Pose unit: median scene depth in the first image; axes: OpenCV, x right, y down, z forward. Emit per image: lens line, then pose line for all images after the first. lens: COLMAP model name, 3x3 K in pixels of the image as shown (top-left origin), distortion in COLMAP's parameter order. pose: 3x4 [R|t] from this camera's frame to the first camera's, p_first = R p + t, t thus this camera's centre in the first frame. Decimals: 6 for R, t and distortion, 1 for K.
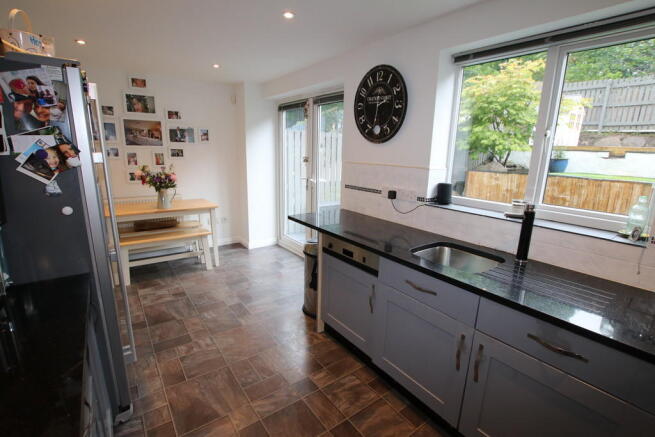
lens RADIAL K [[304.6, 0, 326.8], [0, 304.6, 218.9], [0, 0, 1]] dist [-0.003184, -0.000427]
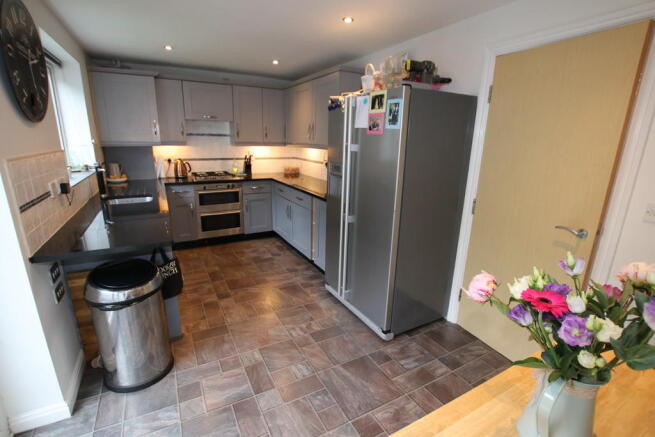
lens RADIAL K [[304.6, 0, 326.3], [0, 304.6, 218.0], [0, 0, 1]] dist [-0.003184, -0.000427]
pose [[-0.990564, -0.069625, 0.118047, -0.450461], [-0.005826, 0.881954, 0.471299, -0.308801], [-0.136926, 0.466164, -0.874038, 1.292442]]
